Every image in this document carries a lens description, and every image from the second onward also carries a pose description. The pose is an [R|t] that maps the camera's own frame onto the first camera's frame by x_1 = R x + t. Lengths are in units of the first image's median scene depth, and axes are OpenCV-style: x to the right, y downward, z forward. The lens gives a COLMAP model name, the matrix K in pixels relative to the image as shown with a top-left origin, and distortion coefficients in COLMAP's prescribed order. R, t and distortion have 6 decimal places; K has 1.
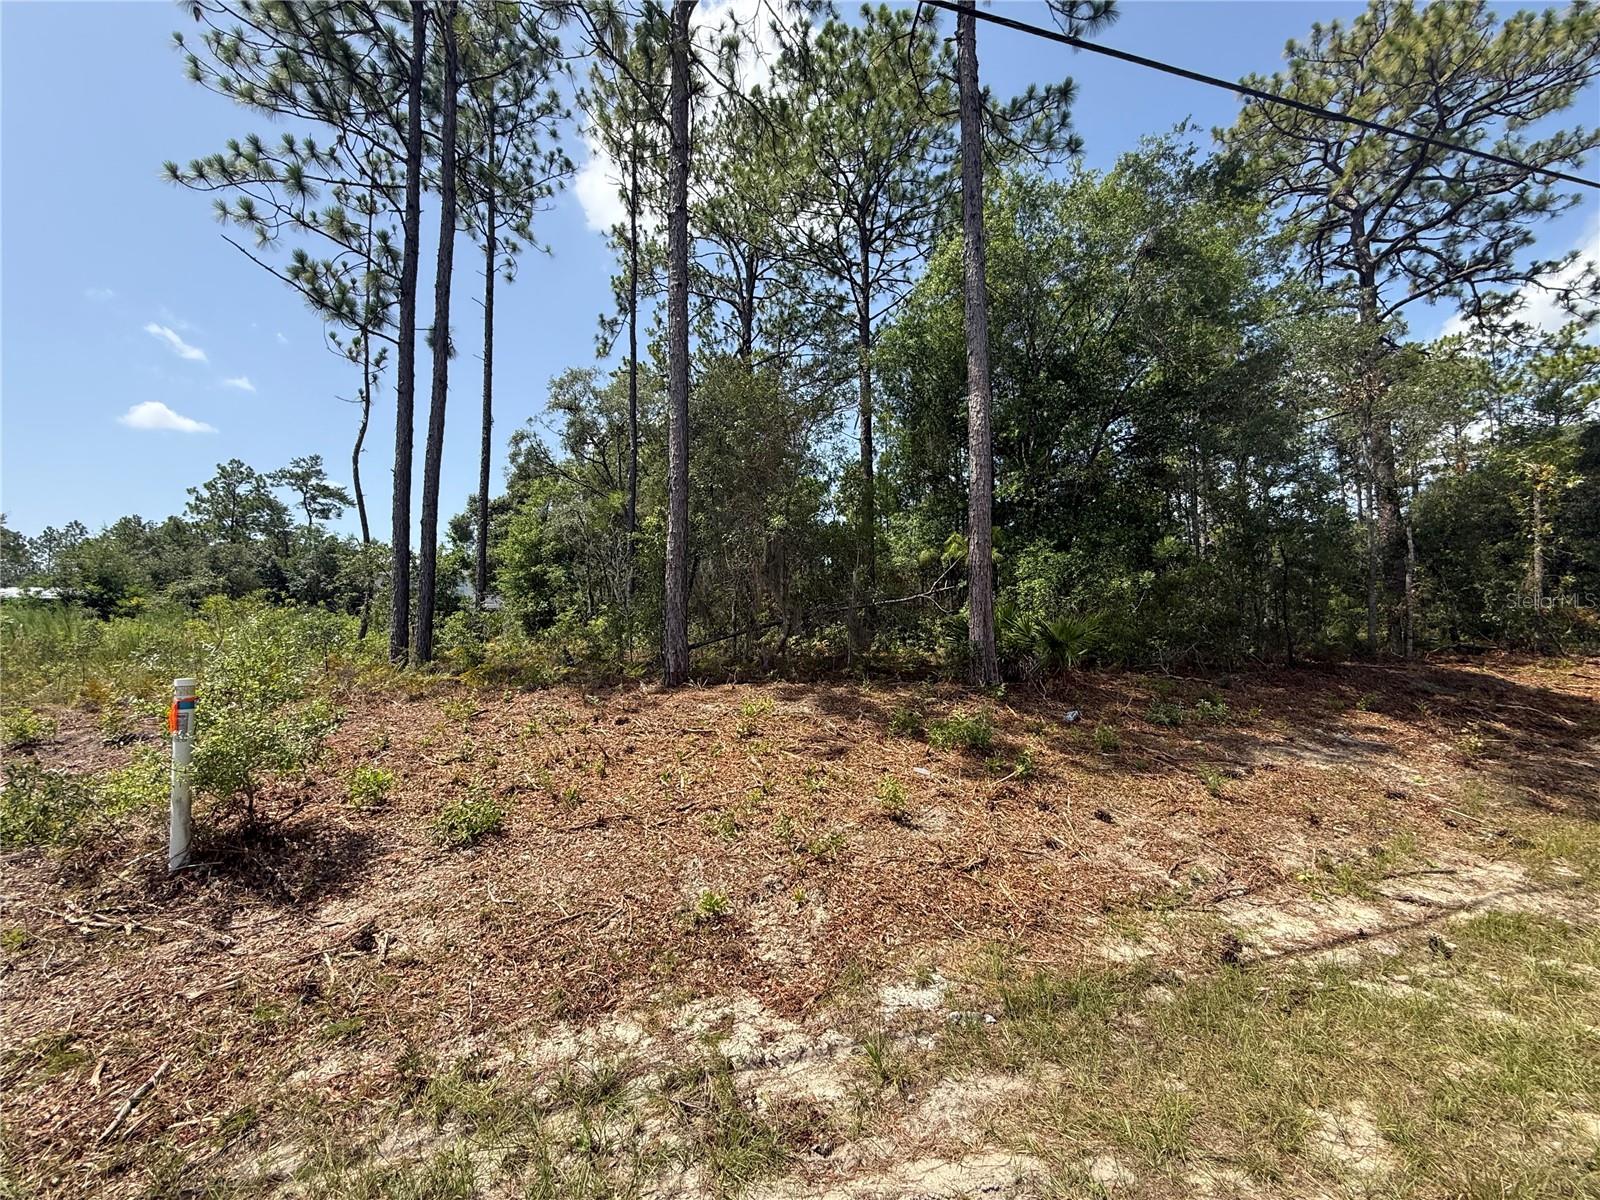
lens RADIAL K [[636.1, 0, 796.5], [0, 636.1, 597.8], [0, 0, 1]] dist [-0.001691, 0.000343]
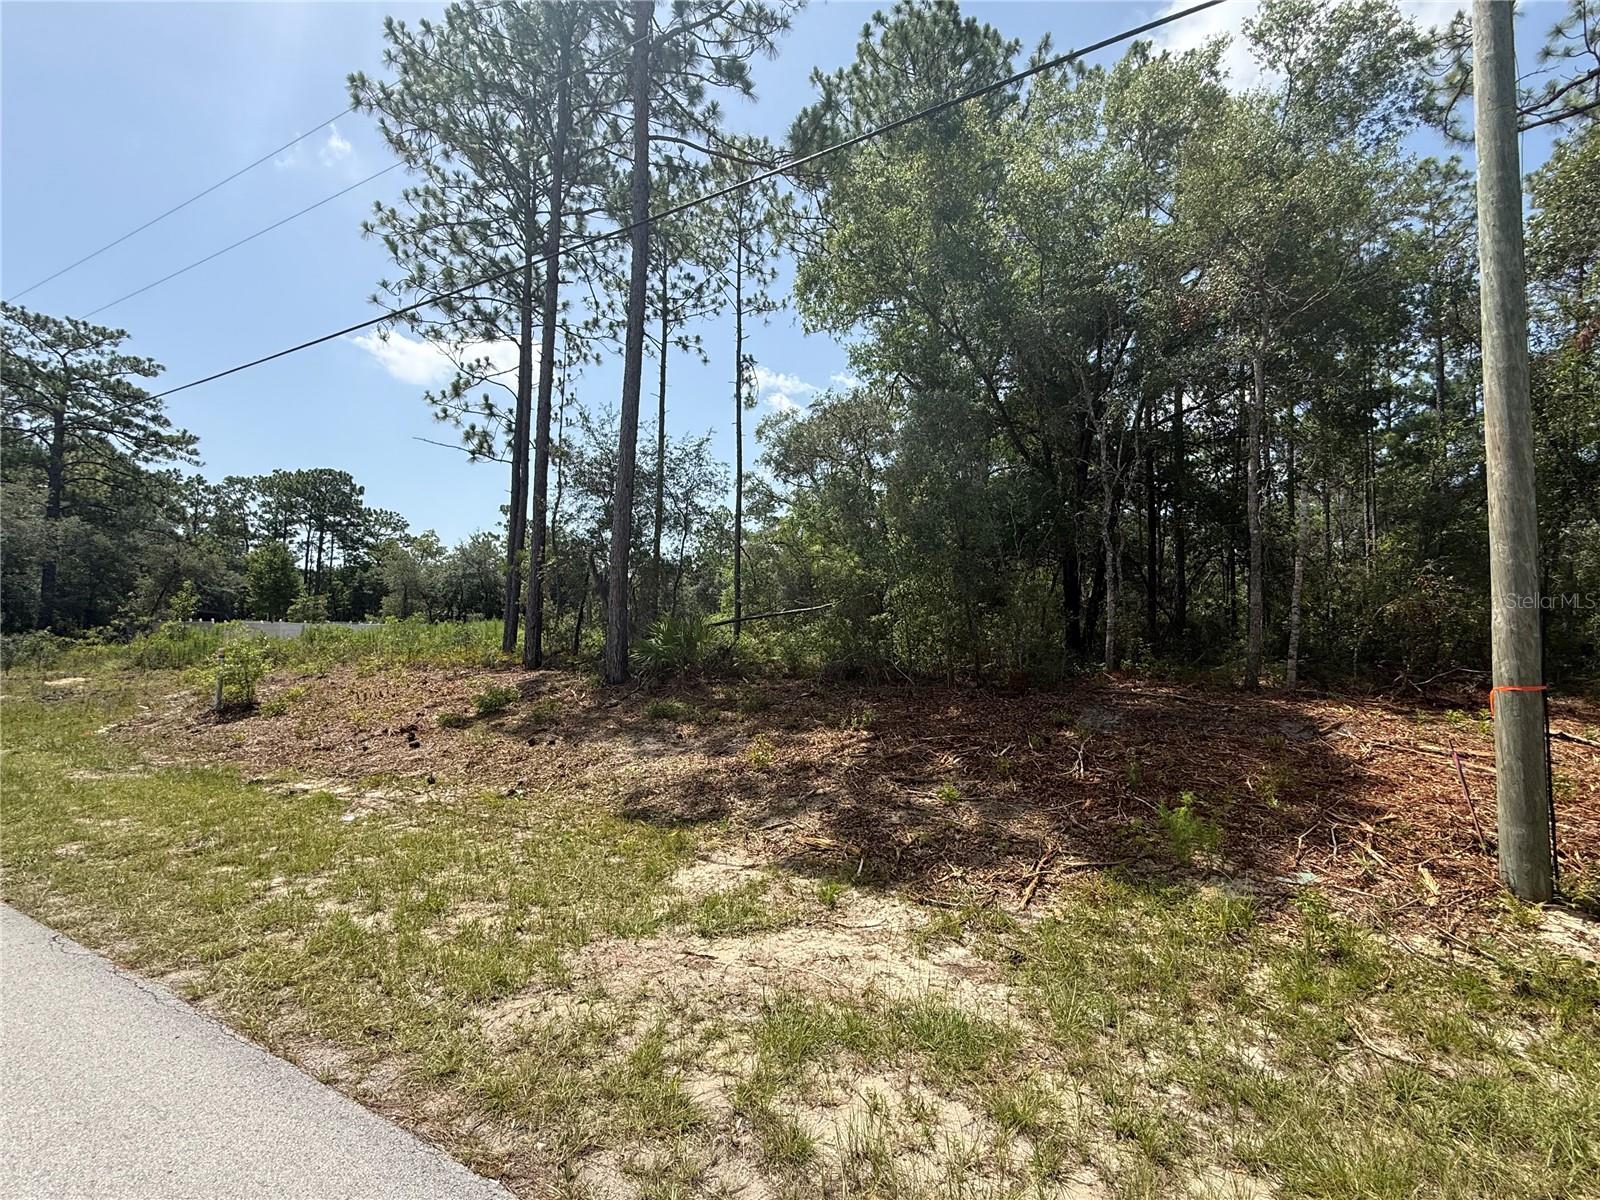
lens RADIAL K [[702.6, 0, 796.2], [0, 702.6, 597.7], [0, 0, 1]] dist [-0.001409, 0.000389]
pose [[0.726689, -0.025602, -0.686490, 1.213455], [0.023419, 0.999648, -0.012490, -0.000955], [0.686568, -0.007001, 0.727032, 0.163284]]
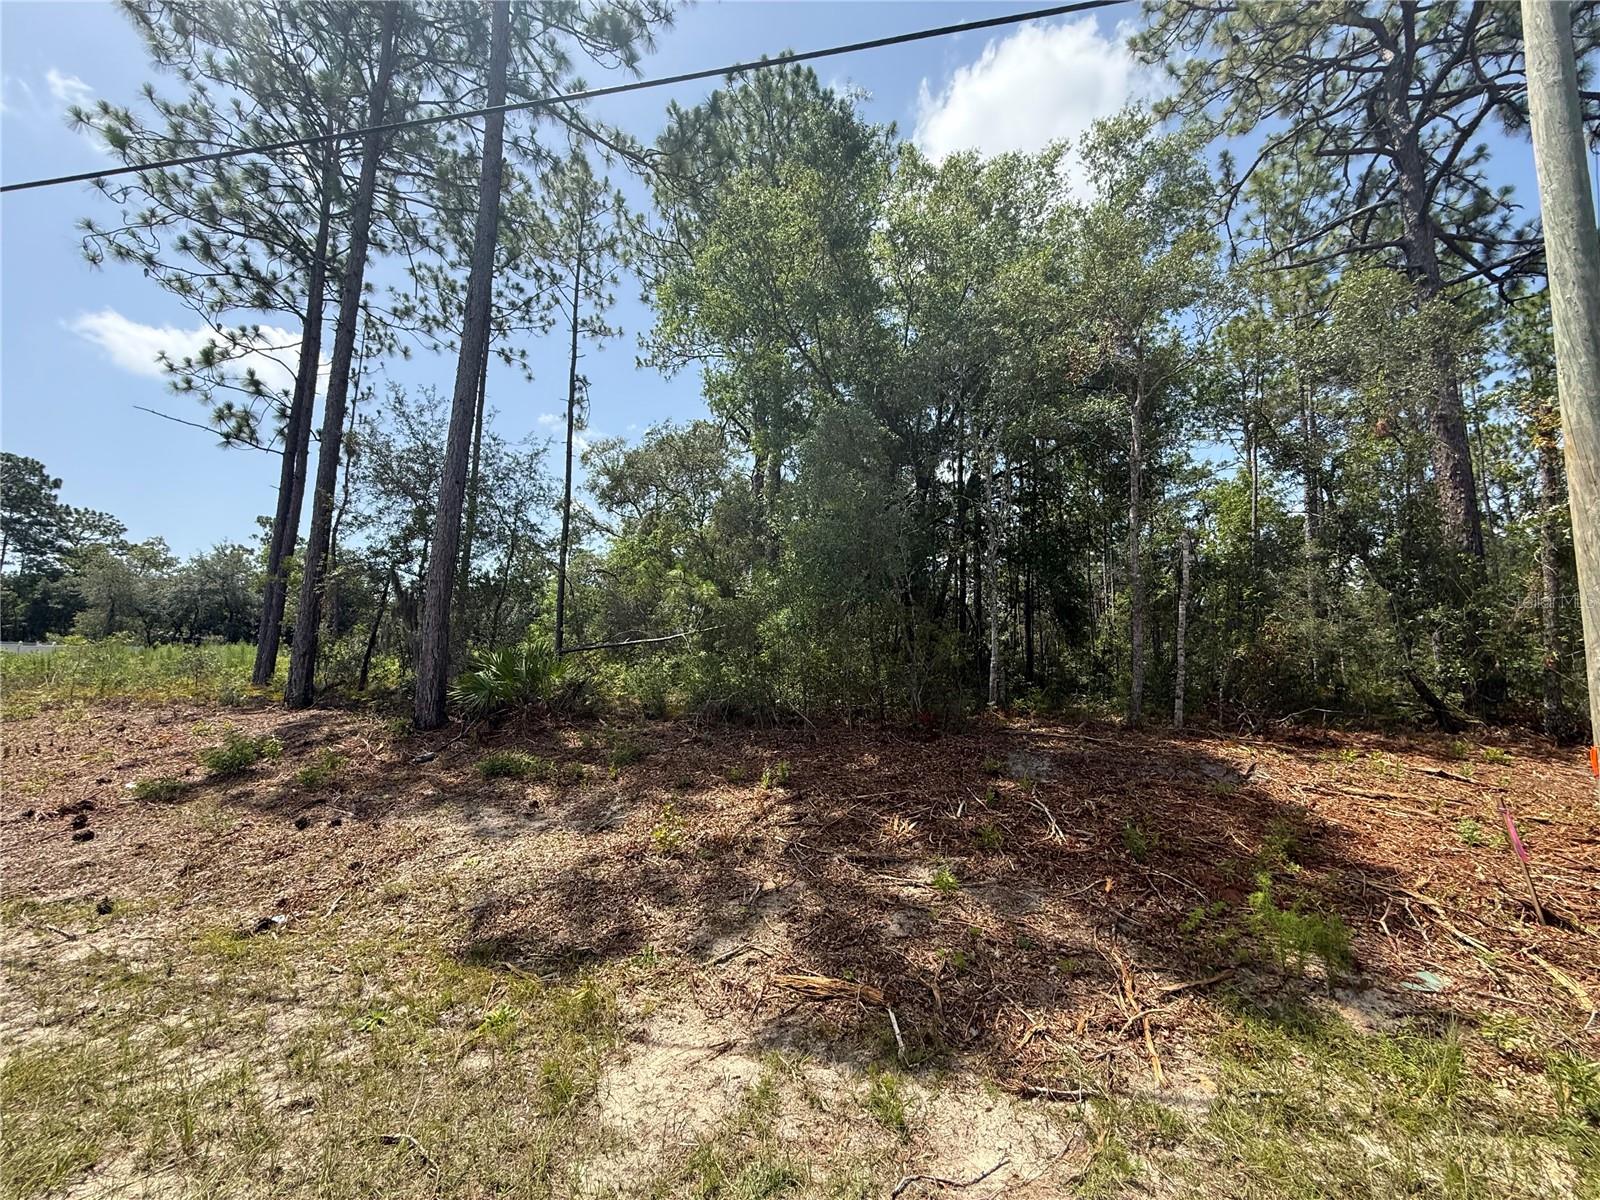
lens RADIAL K [[636.1, 0, 791.9], [0, 636.1, 597.7], [0, 0, 1]] dist [-0.001691, 0.000343]
pose [[0.901318, -0.025575, -0.432403, 0.993544], [-0.002027, 0.997995, -0.063253, 0.000900], [0.433153, 0.057888, 0.899459, 0.251096]]
